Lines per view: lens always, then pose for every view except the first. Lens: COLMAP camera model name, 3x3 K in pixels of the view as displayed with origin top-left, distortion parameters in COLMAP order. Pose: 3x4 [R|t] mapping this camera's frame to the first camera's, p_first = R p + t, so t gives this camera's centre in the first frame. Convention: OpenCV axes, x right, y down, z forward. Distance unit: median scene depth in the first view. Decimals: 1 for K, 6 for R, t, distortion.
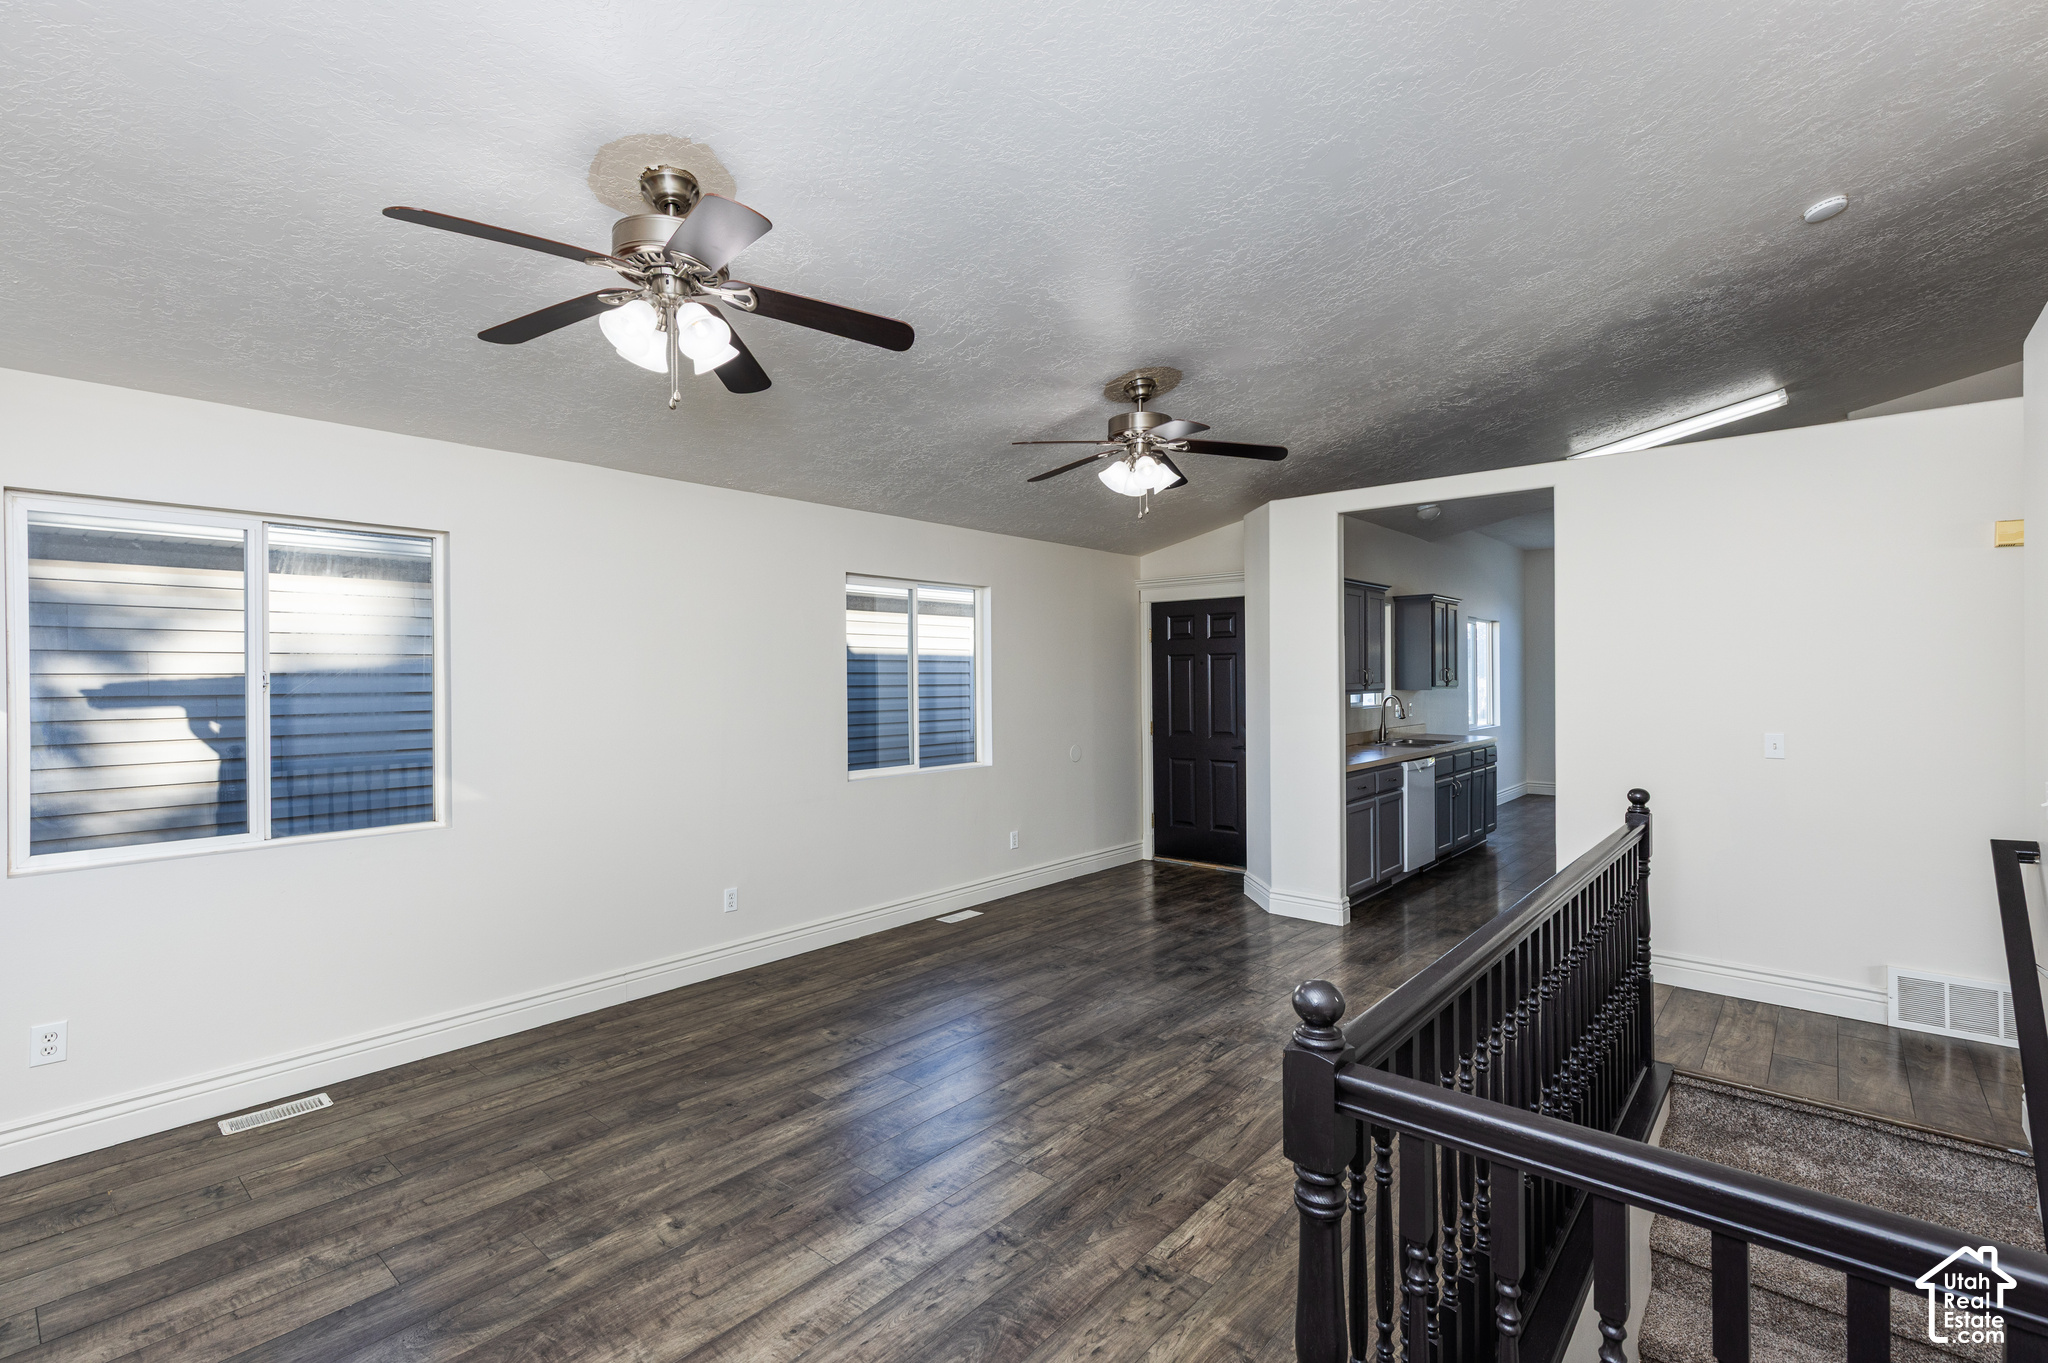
lens RADIAL K [[932.1, 0, 1038.6], [0, 932.1, 684.1], [0, 0, 1]] dist [0.006545, -0.000265]
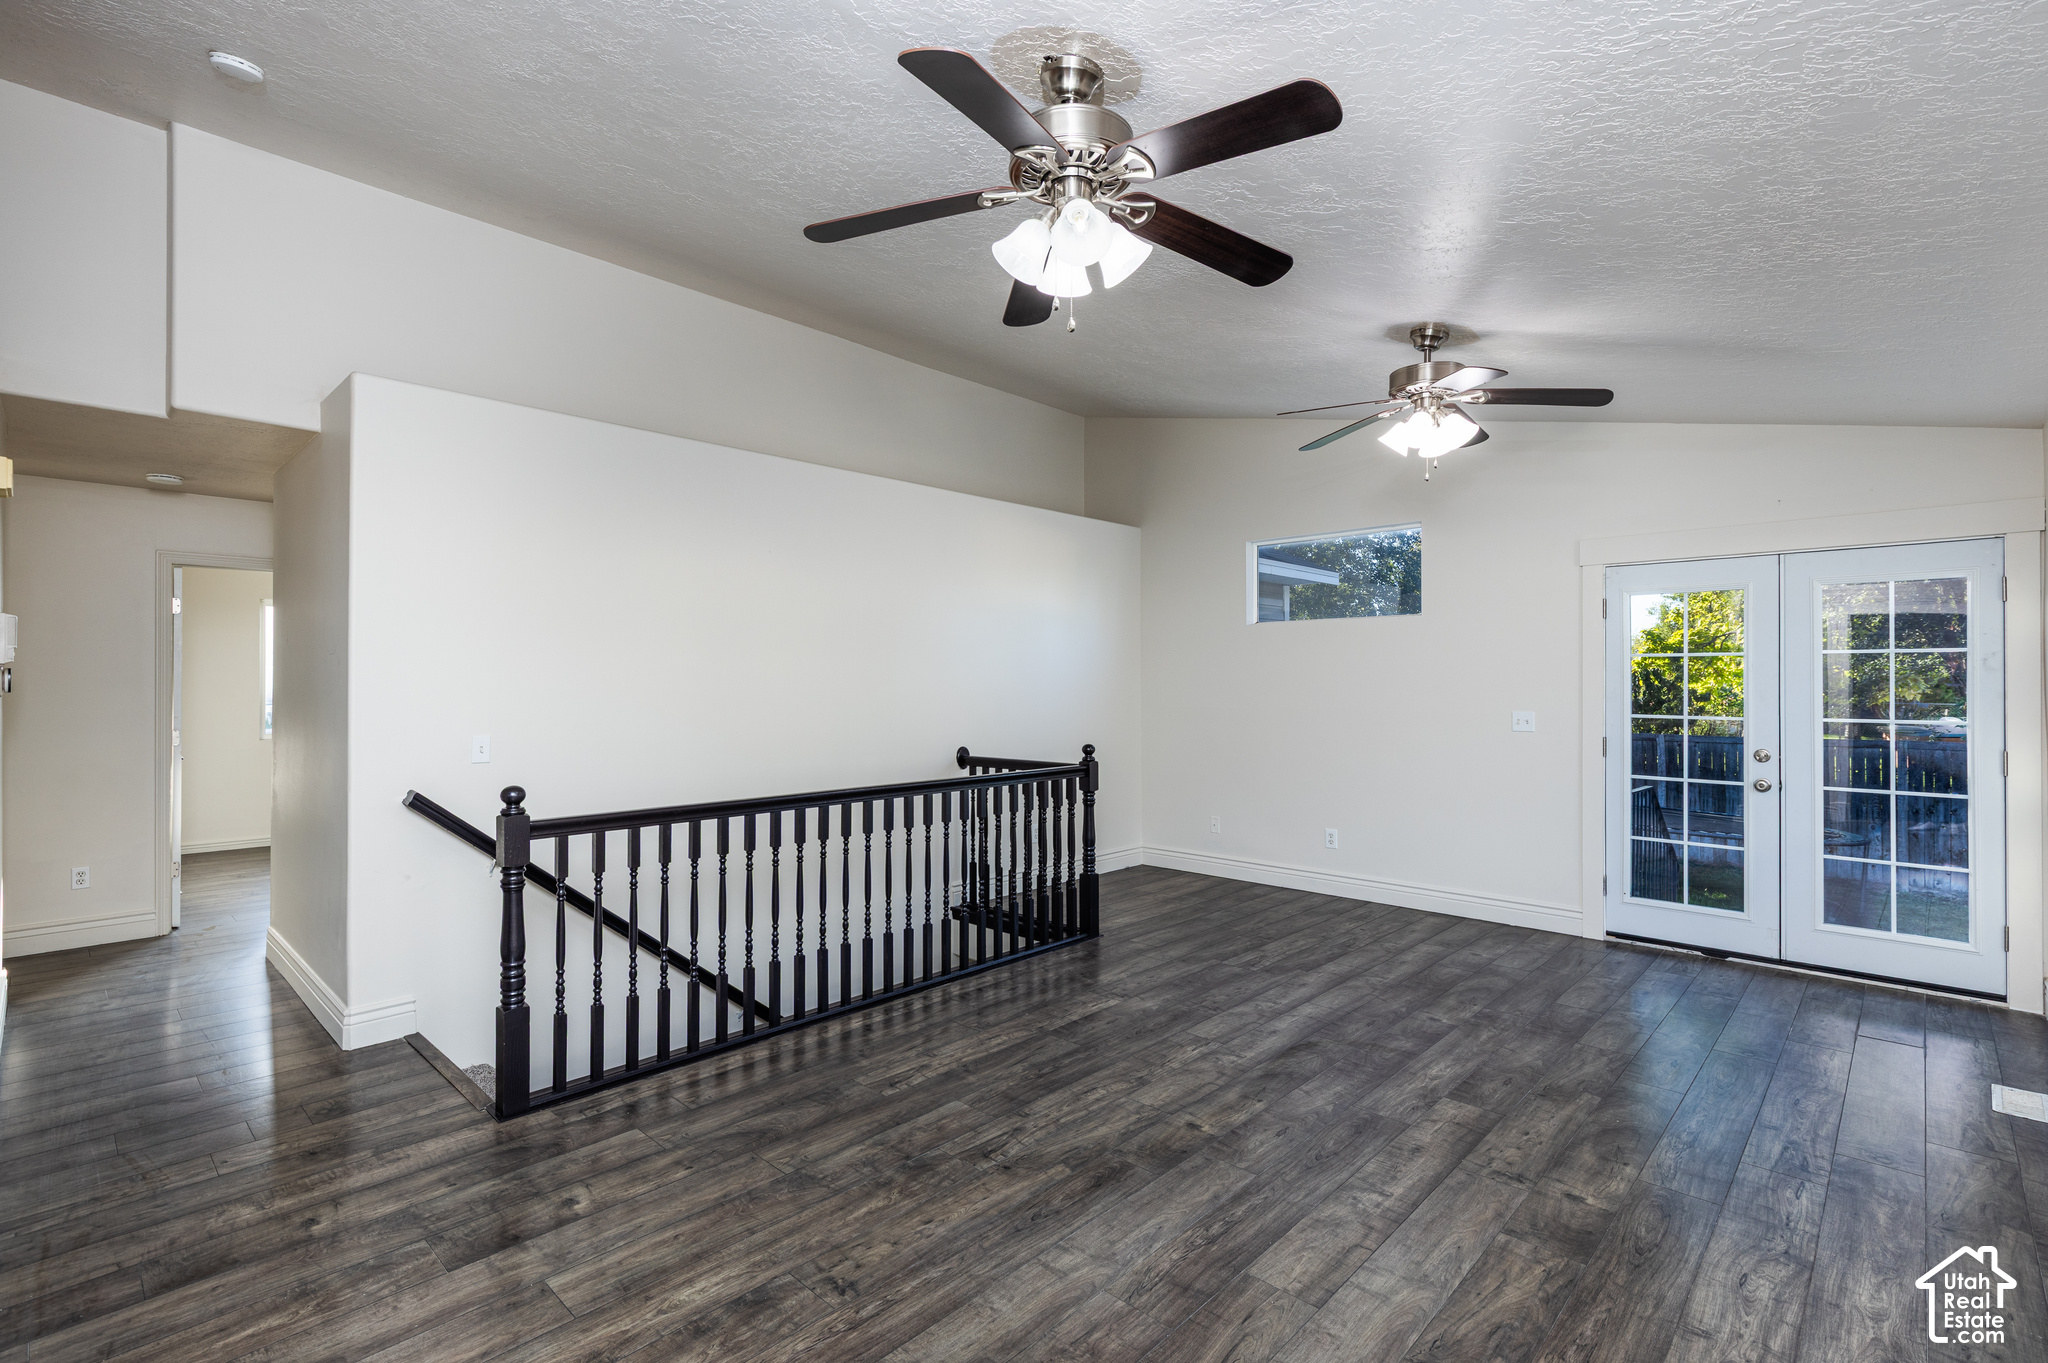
lens RADIAL K [[932.1, 0, 1021.6], [0, 932.1, 673.1], [0, 0, 1]] dist [0.006545, -0.000265]
pose [[-0.998038, 0.007659, 0.062133, 0.126614], [0.007721, 0.999970, 0.000768, 0.010546], [-0.062126, 0.001246, -0.998068, 1.807618]]
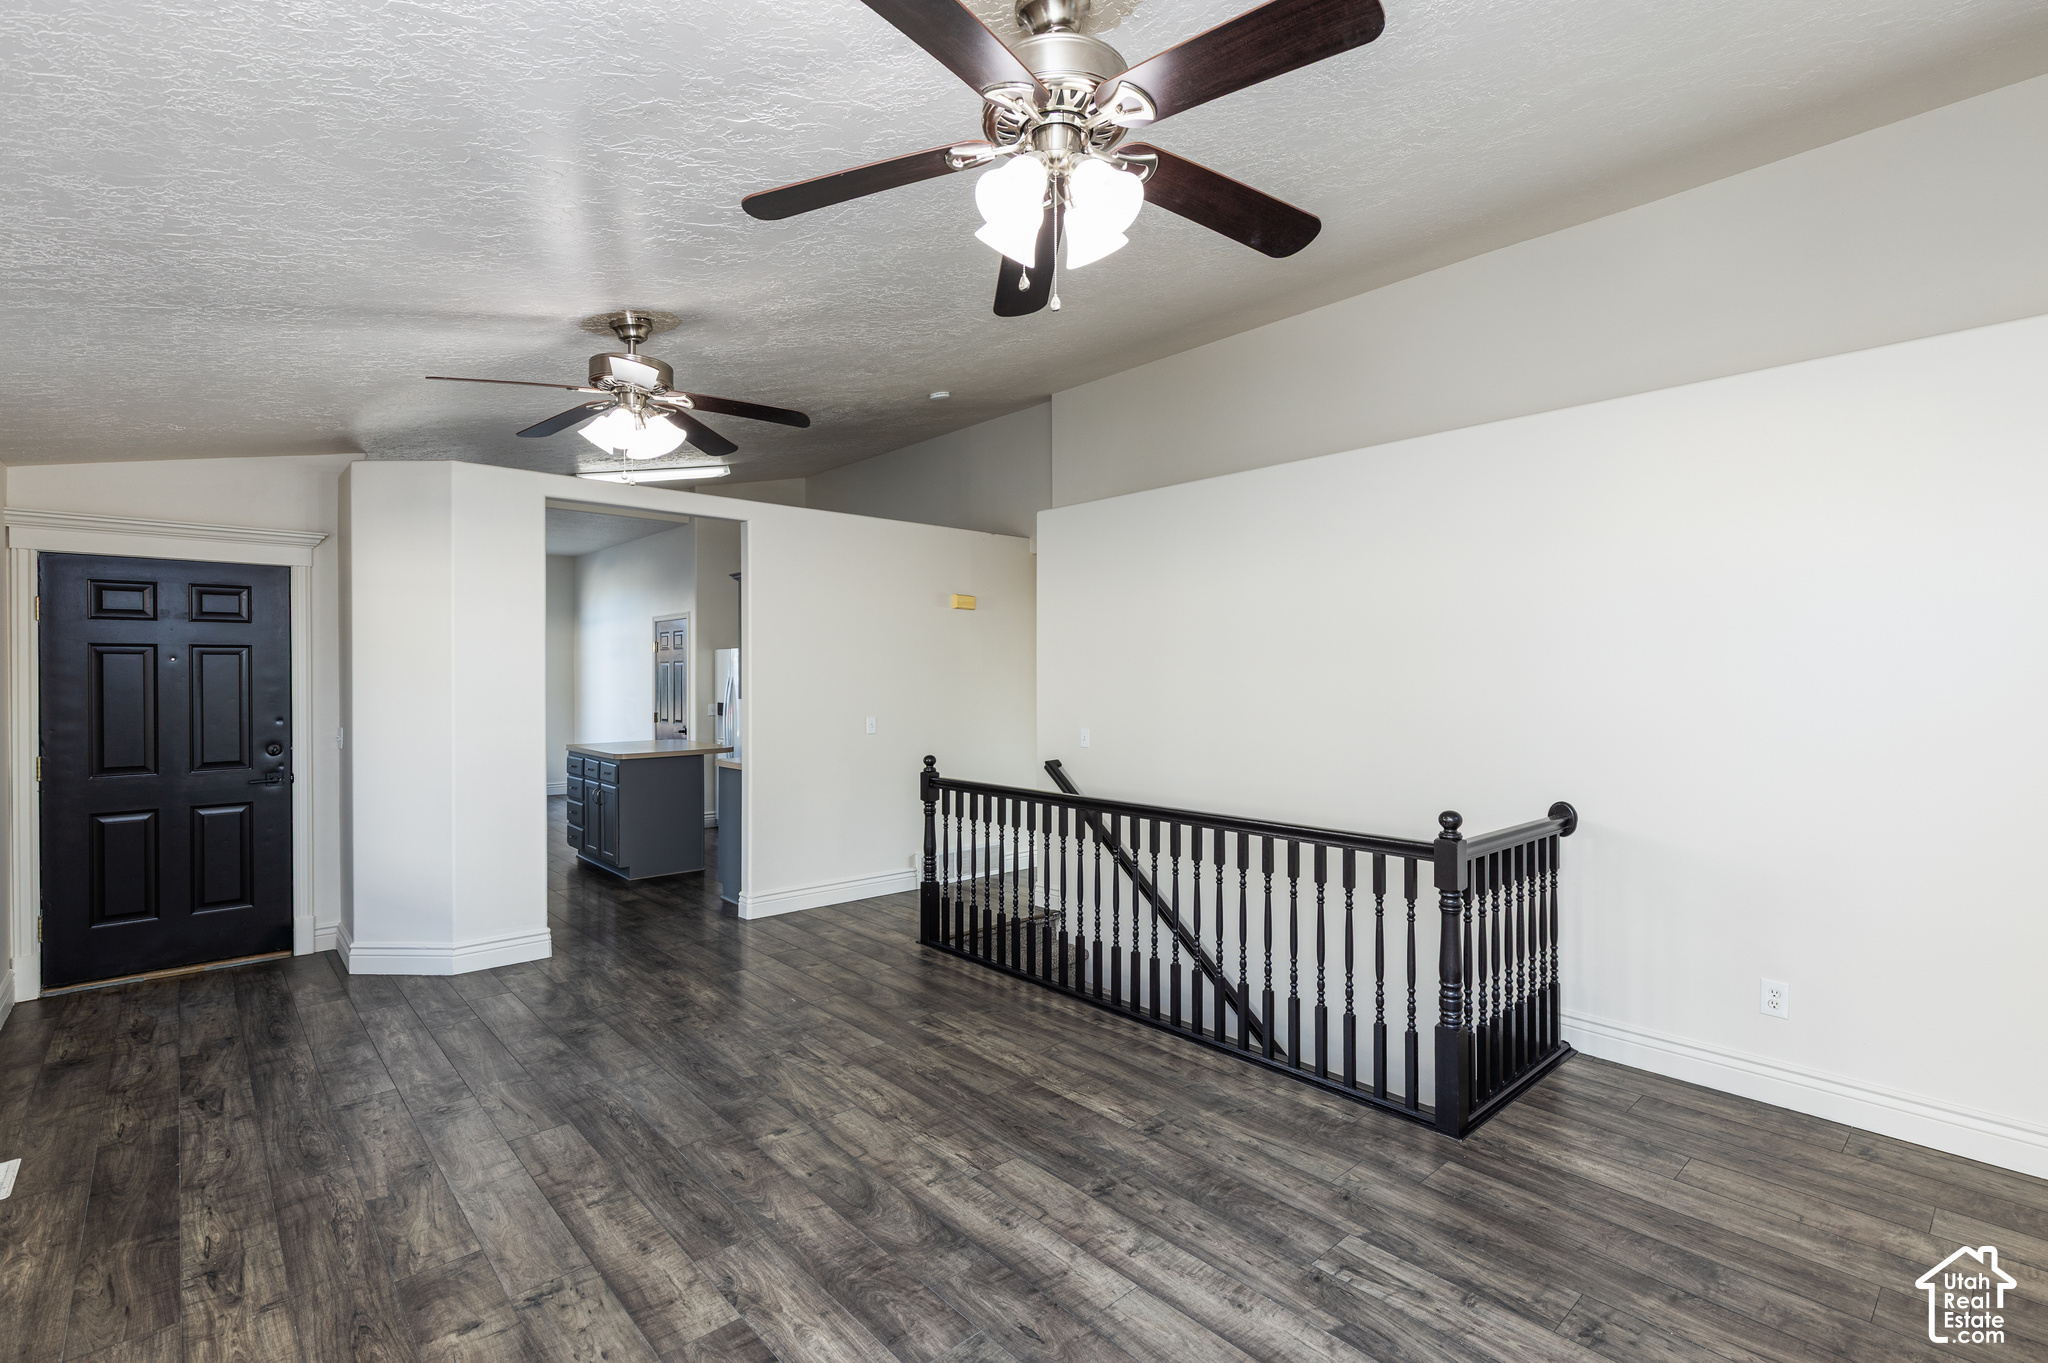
lens RADIAL K [[932.1, 0, 1031.0], [0, 932.1, 676.3], [0, 0, 1]] dist [0.006545, -0.000265]
pose [[0.125065, 0.004954, 0.992136, -0.788626], [0.010370, 0.999926, -0.006300, -0.002000], [-0.992094, 0.011076, 0.125004, 0.650527]]
